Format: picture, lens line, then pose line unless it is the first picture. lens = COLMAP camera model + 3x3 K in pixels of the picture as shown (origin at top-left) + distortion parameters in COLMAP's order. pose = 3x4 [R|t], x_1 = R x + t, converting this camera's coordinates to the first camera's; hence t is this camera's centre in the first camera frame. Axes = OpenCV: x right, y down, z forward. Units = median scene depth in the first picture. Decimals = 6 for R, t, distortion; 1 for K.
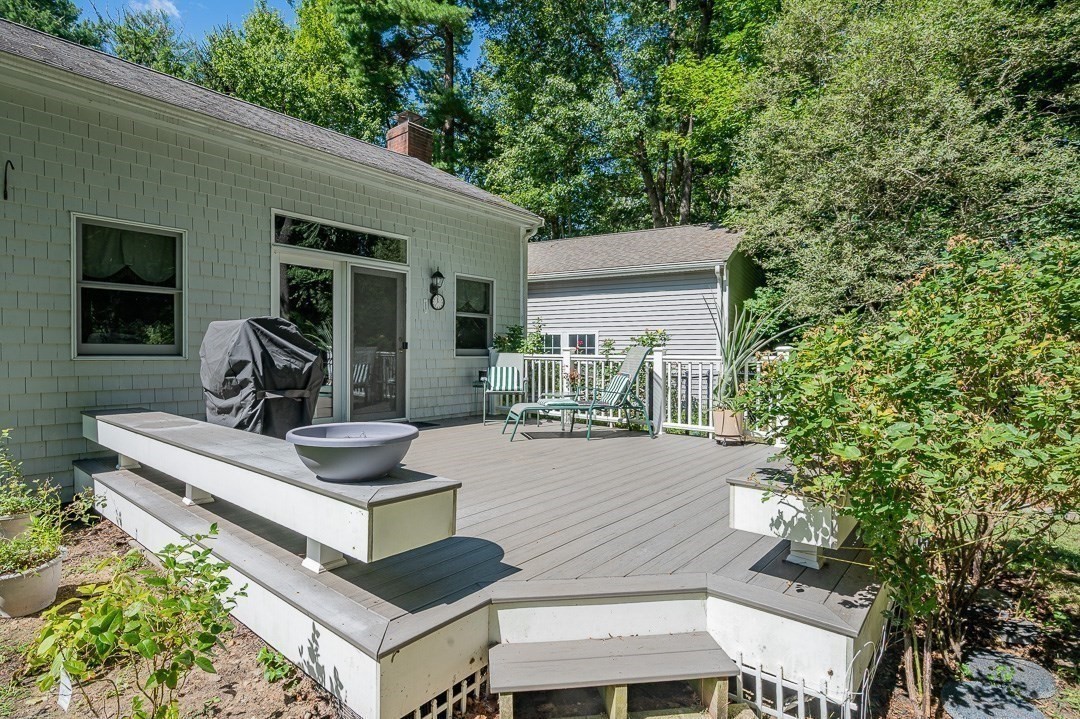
lens RADIAL K [[538.7, 0, 540.0], [0, 538.7, 359.5], [0, 0, 1]] dist [0.002759, -0.000040]
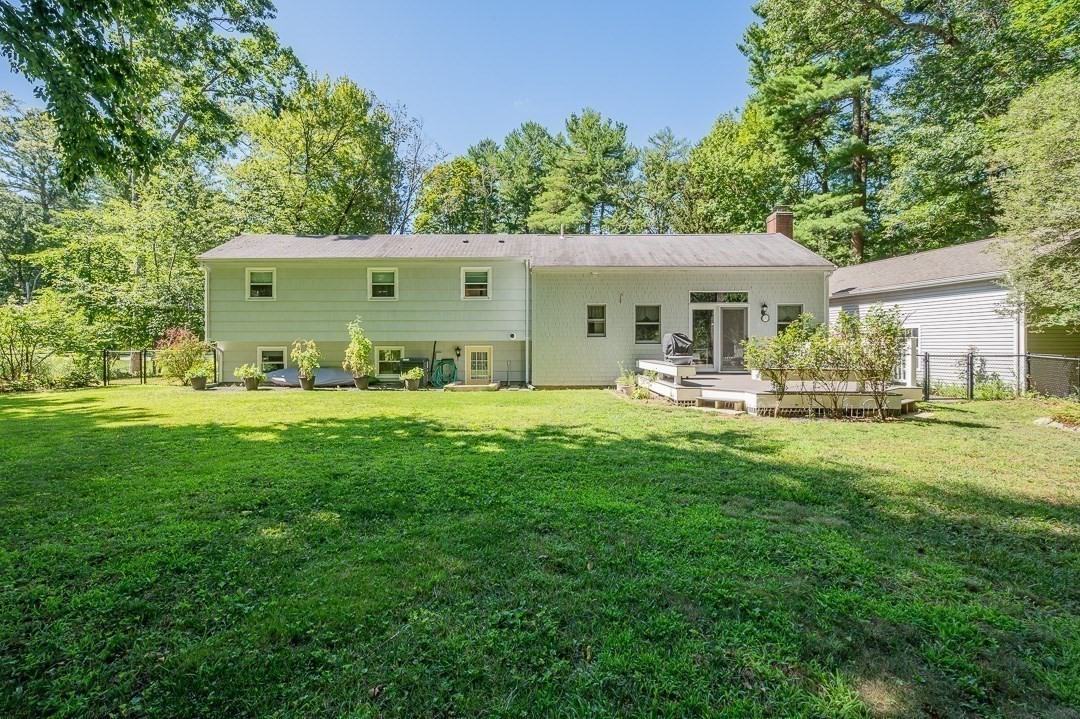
lens RADIAL K [[474.0, 0, 536.2], [0, 474.0, 341.0], [0, 0, 1]] dist [0.011120, 0.000103]
pose [[0.630069, -0.013671, -0.776419, 0.704072], [-0.002405, 0.999806, -0.019556, 0.022103], [0.776536, 0.014189, 0.629913, -0.896566]]
